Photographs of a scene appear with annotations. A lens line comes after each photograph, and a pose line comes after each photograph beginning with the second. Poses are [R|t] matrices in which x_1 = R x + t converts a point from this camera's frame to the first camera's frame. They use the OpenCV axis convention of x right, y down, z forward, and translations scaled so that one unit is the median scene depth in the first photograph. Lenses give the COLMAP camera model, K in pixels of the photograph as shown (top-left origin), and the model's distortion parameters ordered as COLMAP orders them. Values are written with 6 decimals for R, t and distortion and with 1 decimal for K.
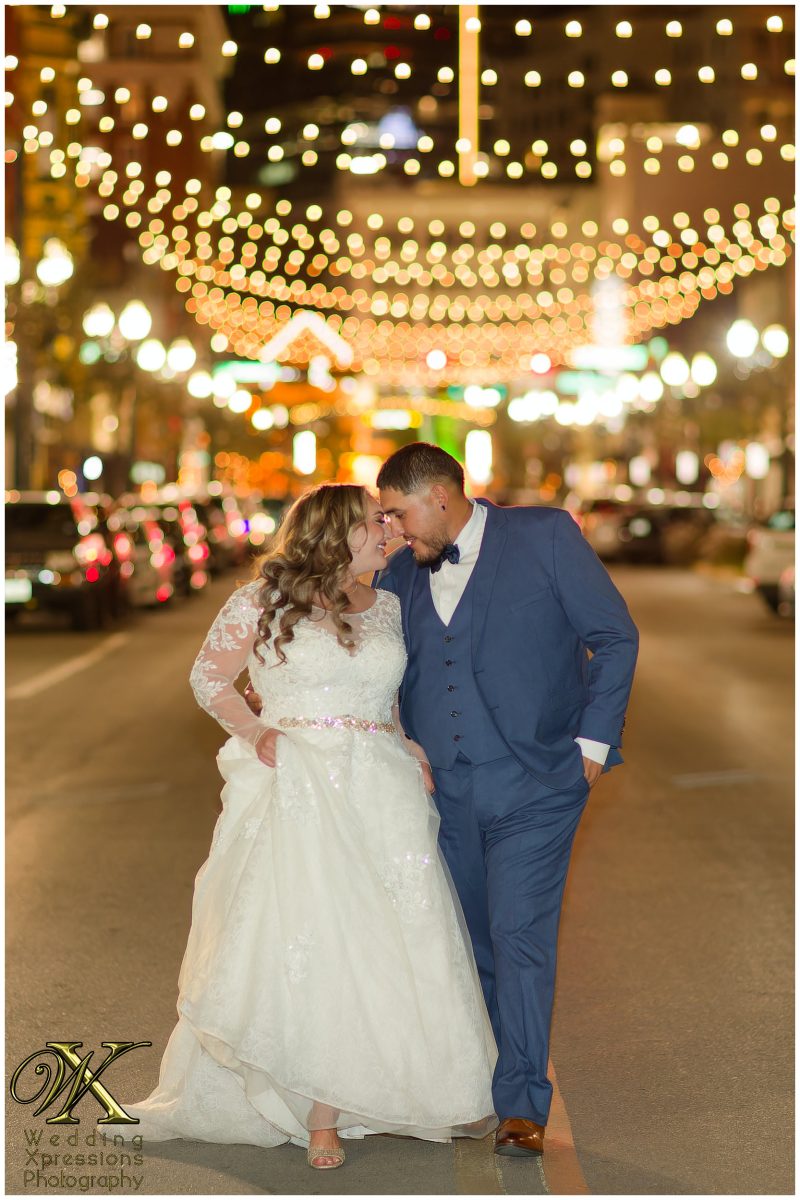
lens RADIAL K [[4297.2, 0, 400.0], [0, 4297.2, 600.0], [0, 0, 1]] dist [0.001068, 2.926990]
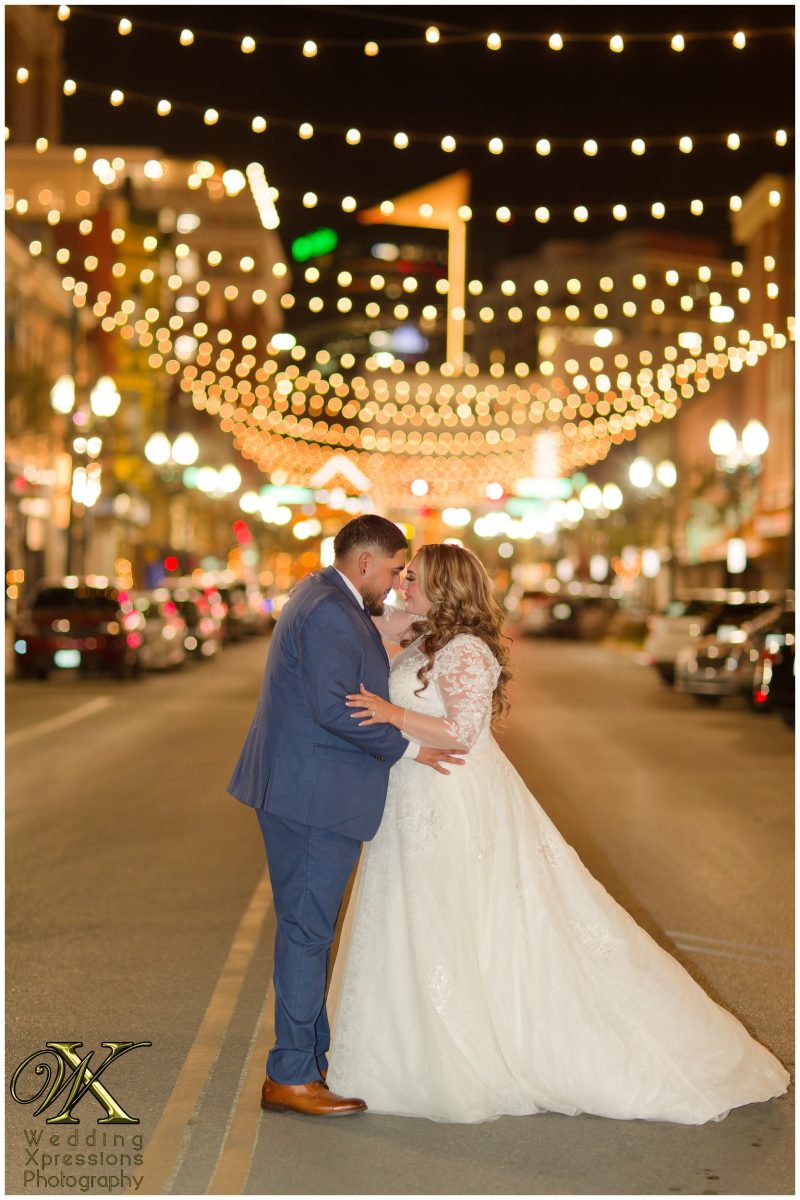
lens RADIAL K [[2835.7, 0, 400.0], [0, 2835.7, 600.0], [0, 0, 1]] dist [0.091082, 0.025098]
pose [[0.999843, 0.017358, -0.003551, 0.008444], [-0.017423, 0.999663, -0.019253, -0.002637], [0.003215, 0.019312, 0.999808, 0.120361]]
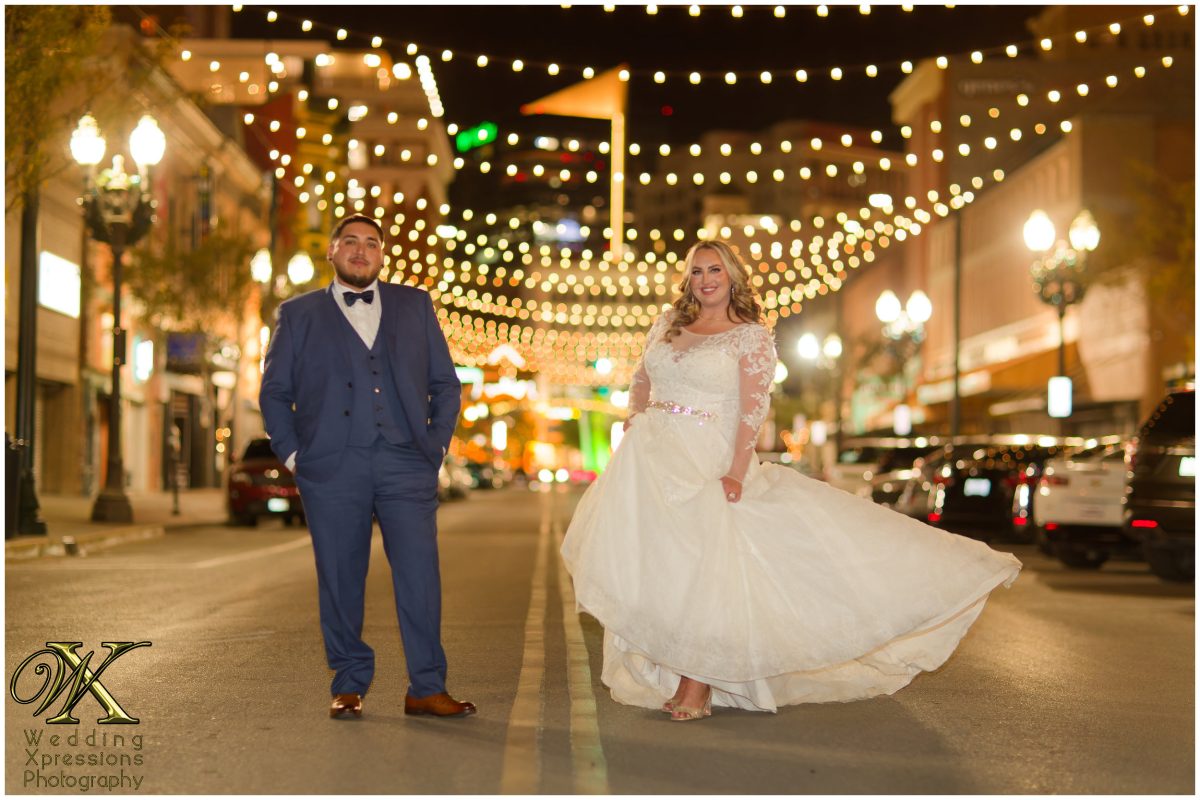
lens RADIAL K [[2835.7, 0, 600.0], [0, 2835.7, 400.0], [0, 0, 1]] dist [0.091082, 0.025098]
pose [[0.999877, 0.011793, 0.010346, 0.003042], [-0.011236, 0.998568, -0.052299, 0.006006], [-0.010948, 0.052177, 0.998578, 0.091099]]
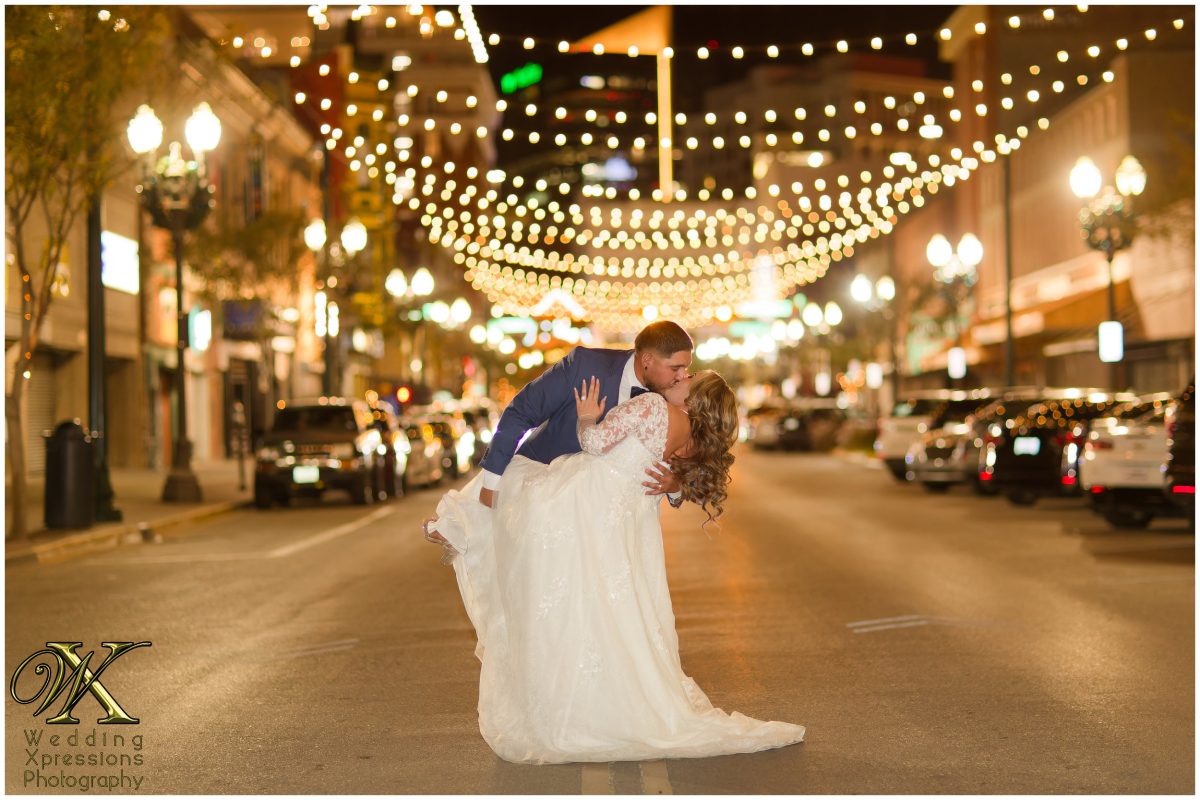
lens RADIAL K [[2864.2, 0, 600.0], [0, 2864.2, 400.0], [0, 0, 1]] dist [0.083183, 0.309623]
pose [[0.999729, -0.021413, -0.009174, 0.002970], [0.021124, 0.999311, -0.030528, 0.001968], [0.009821, 0.030326, 0.999492, 0.078582]]
